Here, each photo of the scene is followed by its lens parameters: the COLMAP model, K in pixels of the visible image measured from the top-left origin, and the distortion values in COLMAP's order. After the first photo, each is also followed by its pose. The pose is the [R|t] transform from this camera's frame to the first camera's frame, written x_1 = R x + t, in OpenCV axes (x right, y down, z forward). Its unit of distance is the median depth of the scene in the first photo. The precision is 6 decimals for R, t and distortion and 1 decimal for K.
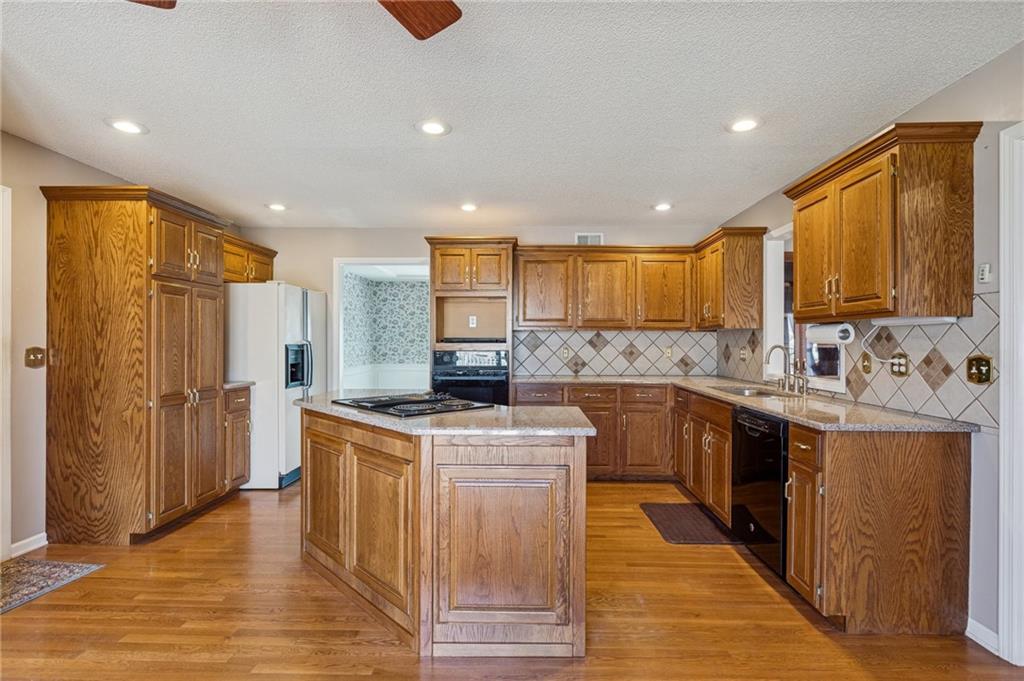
lens RADIAL K [[489.8, 0, 514.7], [0, 489.8, 342.0], [0, 0, 1]] dist [0.001516, 0.000124]
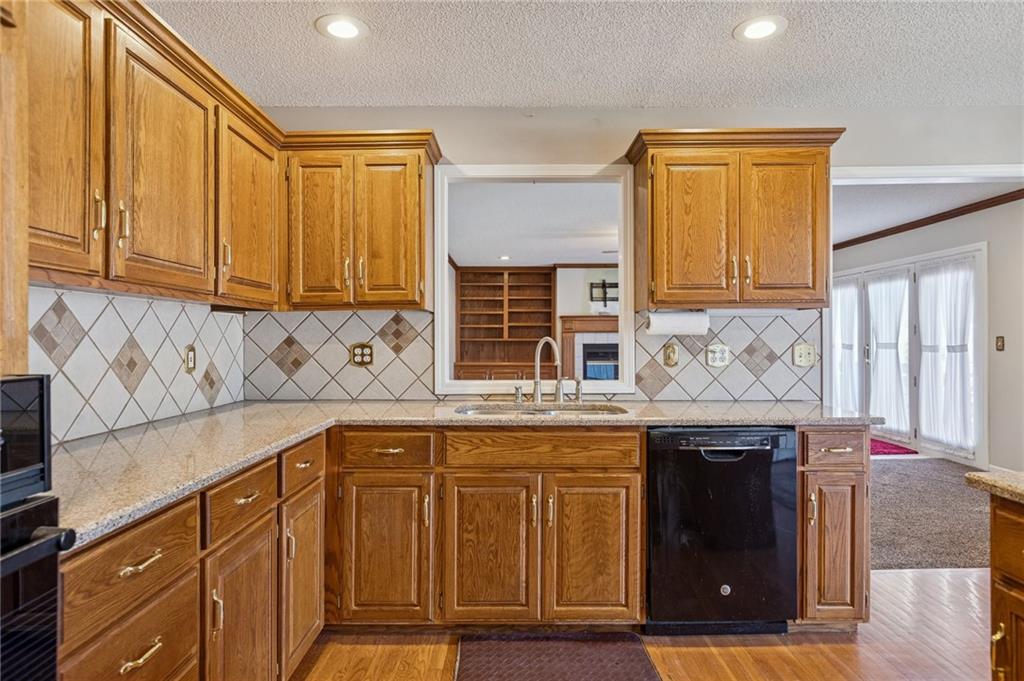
lens RADIAL K [[585.6, 0, 513.5], [0, 585.6, 336.0], [0, 0, 1]] dist [-0.001798, 0.000027]
pose [[-0.039208, -0.002363, 0.999228, -0.323811], [0.002615, 0.999994, 0.002468, 0.002643], [-0.999228, 0.002709, -0.039202, 1.210076]]
